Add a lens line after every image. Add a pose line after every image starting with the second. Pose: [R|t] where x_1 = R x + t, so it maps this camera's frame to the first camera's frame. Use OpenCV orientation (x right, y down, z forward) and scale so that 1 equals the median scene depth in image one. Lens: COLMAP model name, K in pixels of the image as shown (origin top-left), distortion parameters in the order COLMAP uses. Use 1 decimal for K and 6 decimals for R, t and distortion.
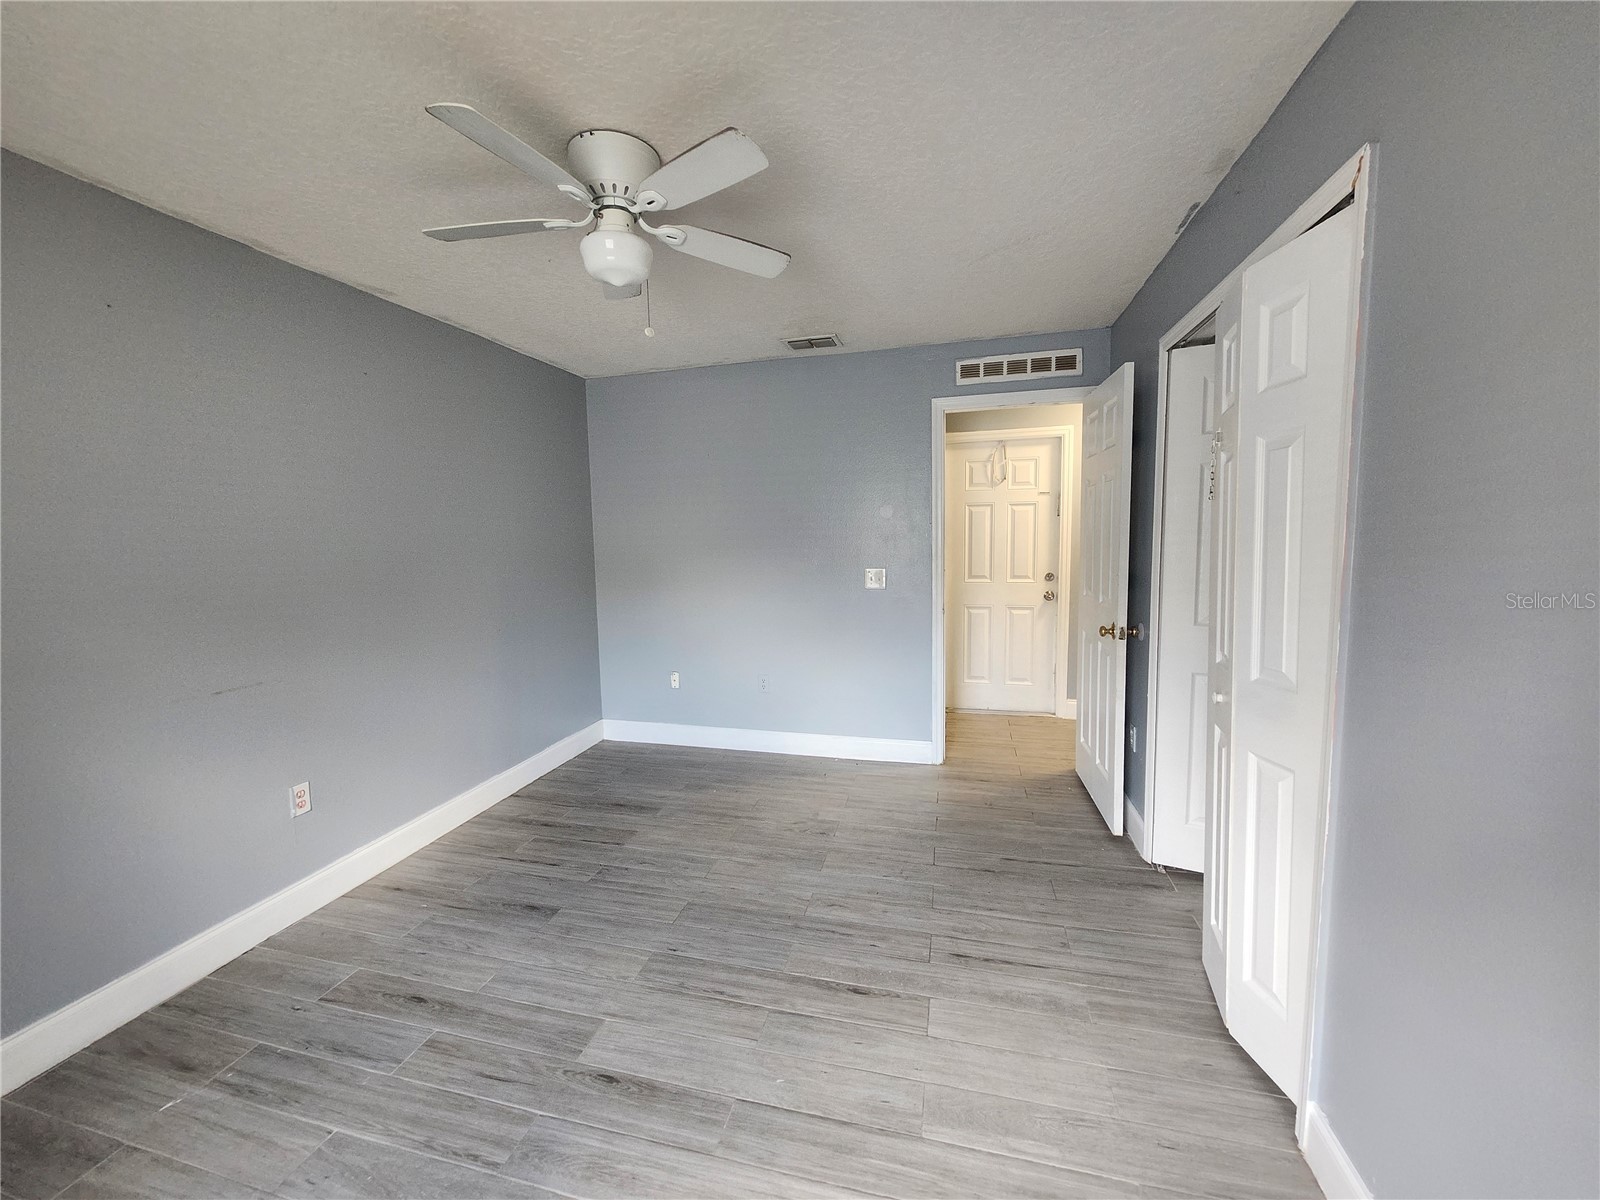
lens RADIAL K [[604.4, 0, 801.1], [0, 604.4, 594.2], [0, 0, 1]] dist [0.000265, -0.000141]
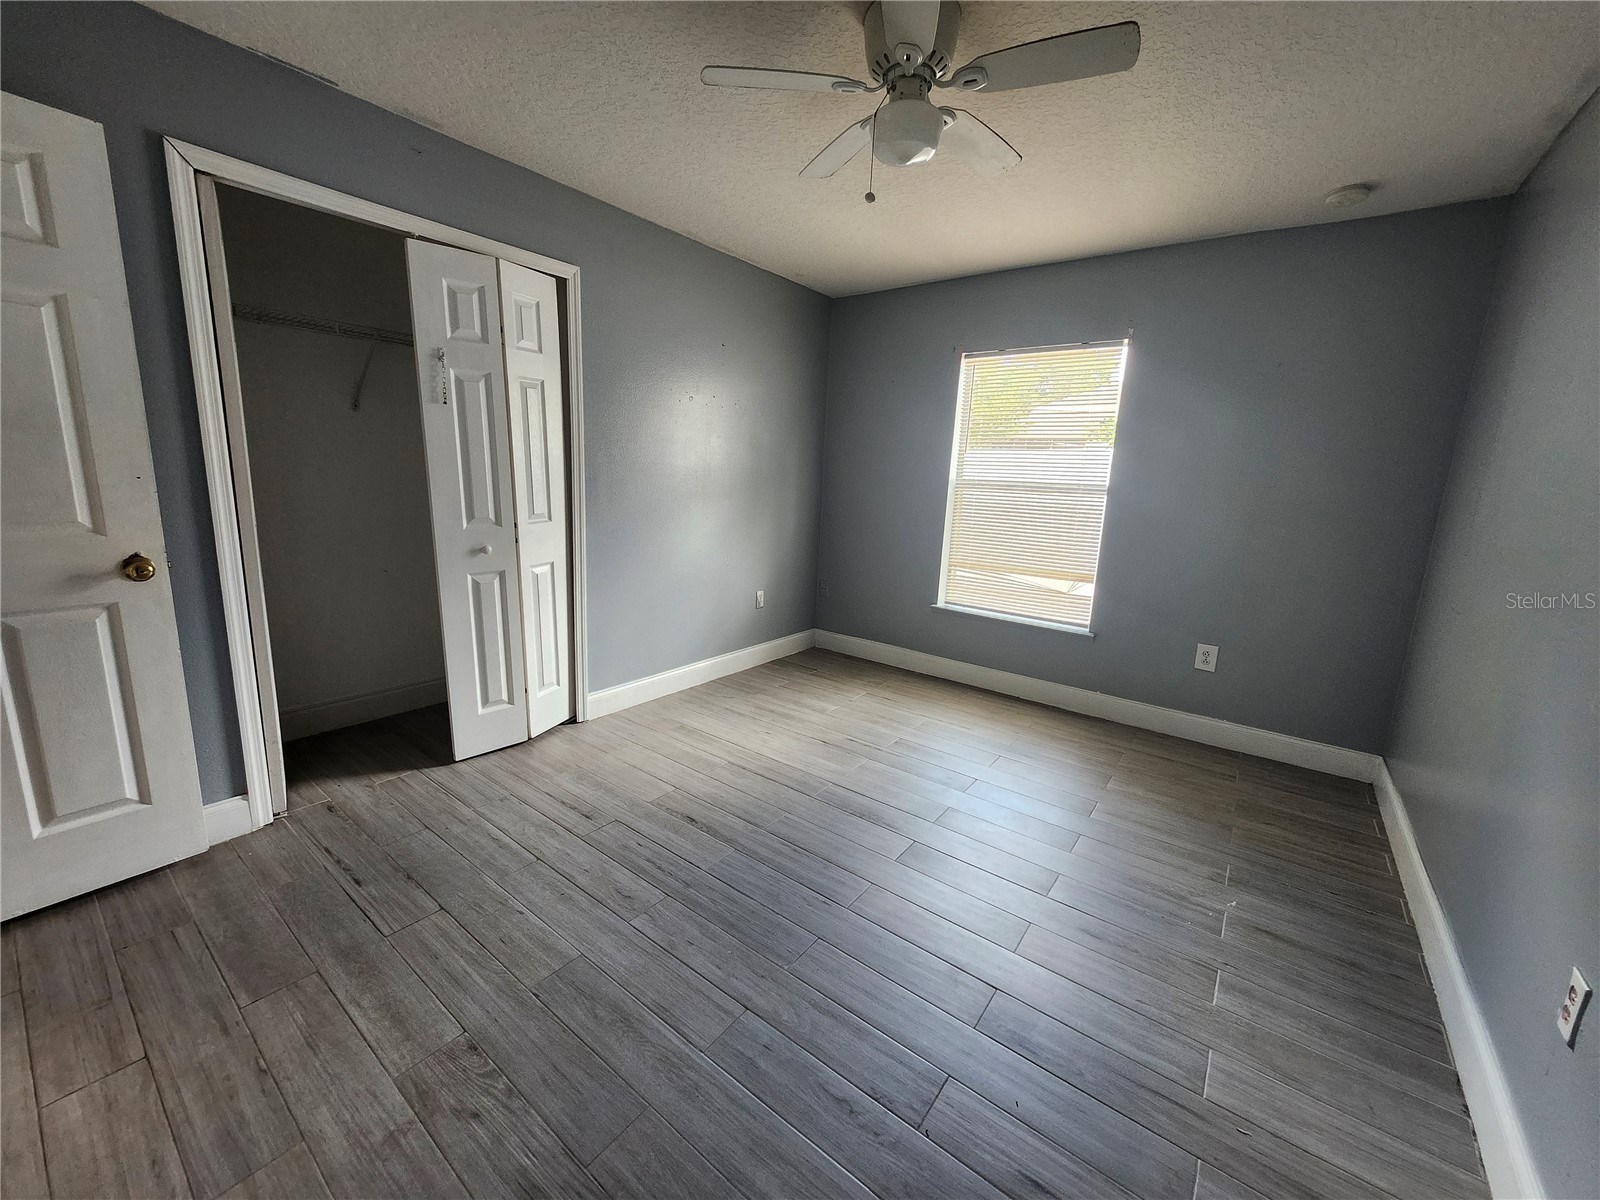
lens RADIAL K [[633.0, 0, 795.3], [0, 633.0, 601.0], [0, 0, 1]] dist [0.004764, -0.001924]
pose [[-0.915161, -0.099435, 0.390631, -0.446609], [0.018585, 0.957656, 0.287313, -0.097970], [-0.402659, 0.270198, -0.874562, 1.557209]]
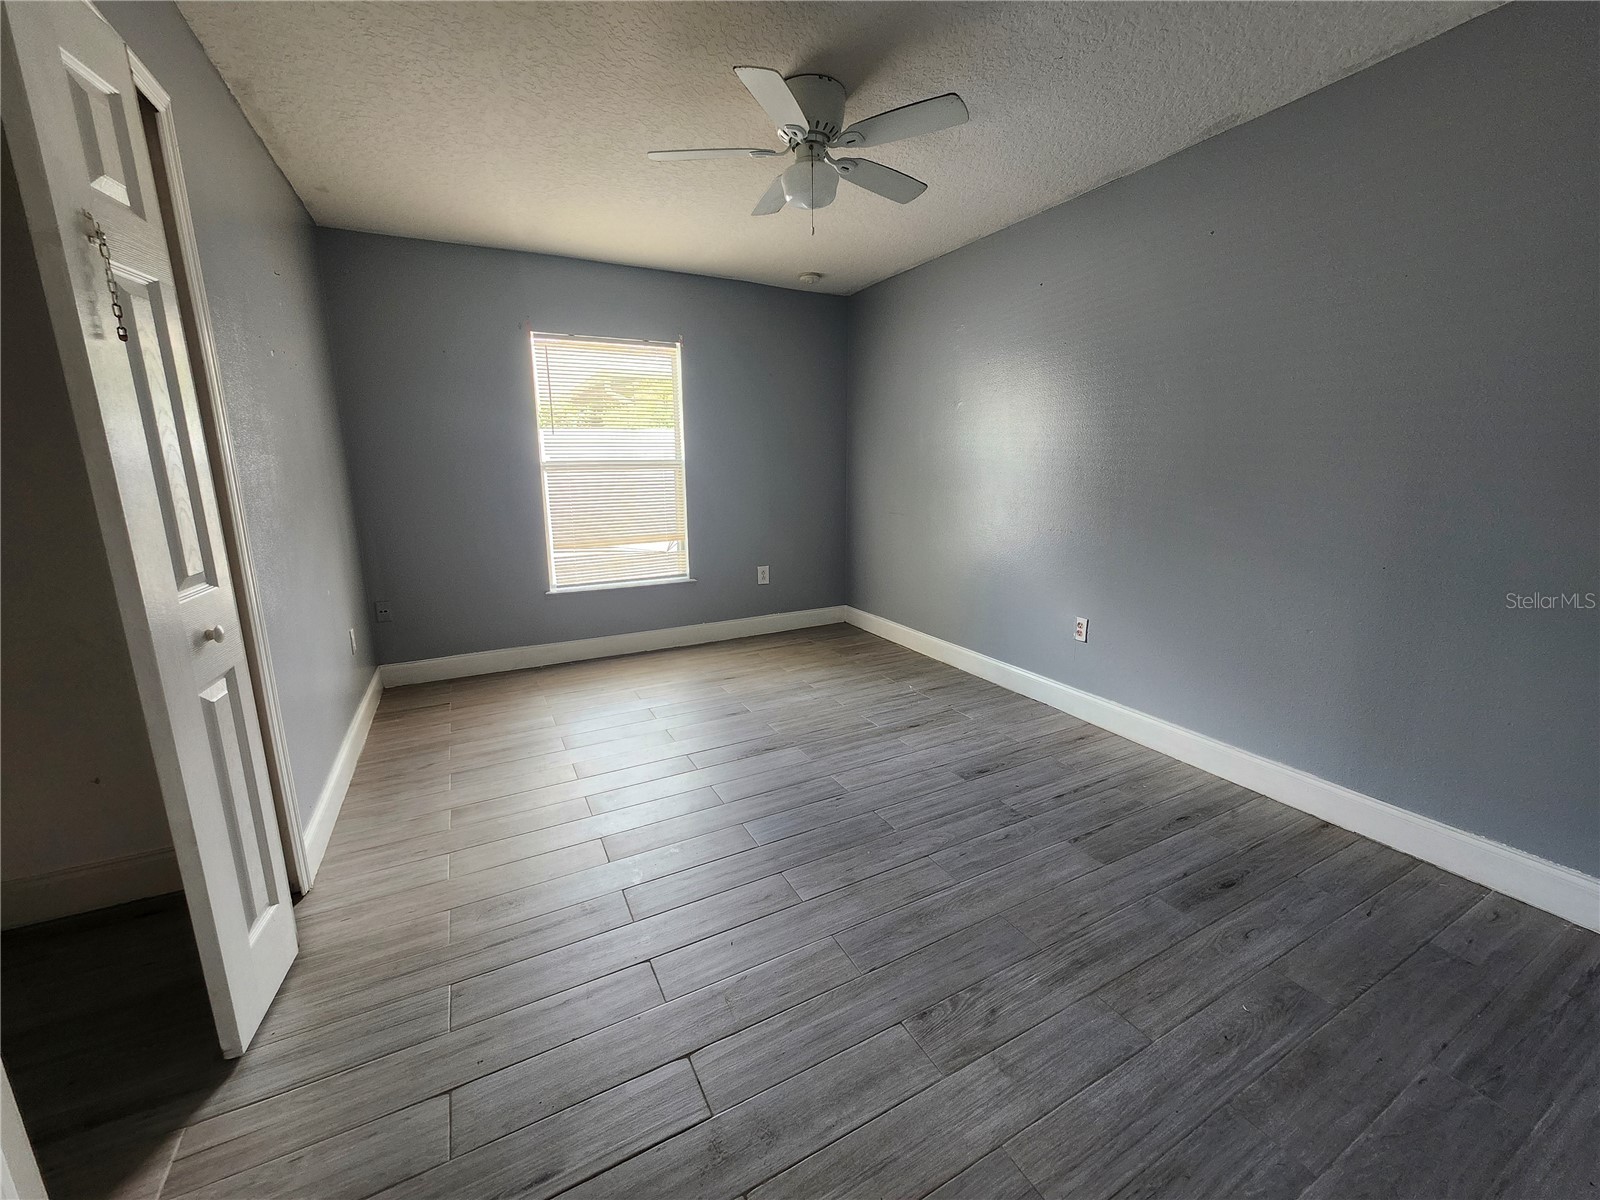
lens RADIAL K [[633.0, 0, 795.3], [0, 633.0, 601.0], [0, 0, 1]] dist [0.004764, -0.001924]
pose [[-0.745445, 0.168502, -0.644918, 0.492031], [-0.046177, 0.952142, 0.302147, -0.099889], [0.664966, 0.255015, -0.701989, 1.519748]]
